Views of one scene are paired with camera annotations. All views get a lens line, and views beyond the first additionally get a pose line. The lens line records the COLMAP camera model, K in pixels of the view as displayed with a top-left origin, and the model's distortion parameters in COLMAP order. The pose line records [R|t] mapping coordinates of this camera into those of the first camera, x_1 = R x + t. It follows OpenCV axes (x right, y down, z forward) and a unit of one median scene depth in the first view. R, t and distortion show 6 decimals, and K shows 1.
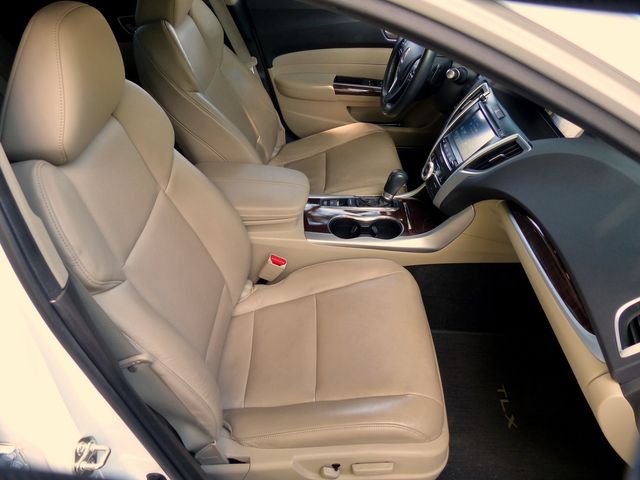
lens RADIAL K [[493.1, 0, 311.6], [0, 493.1, 236.9], [0, 0, 1]] dist [-0.013802, 0.003283]
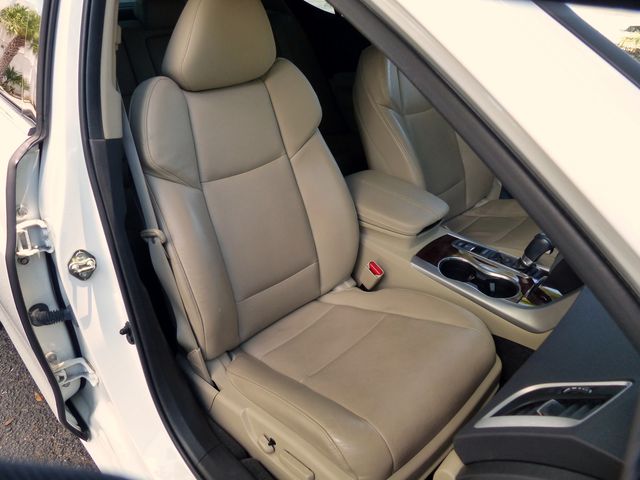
lens RADIAL K [[493.1, 0, 311.6], [0, 493.1, 236.9], [0, 0, 1]] dist [-0.013802, 0.003283]
pose [[0.730071, 0.343395, -0.590827, 0.403598], [-0.425880, 0.904780, -0.000382, 0.043649], [0.534437, 0.251900, 0.806798, 0.100902]]
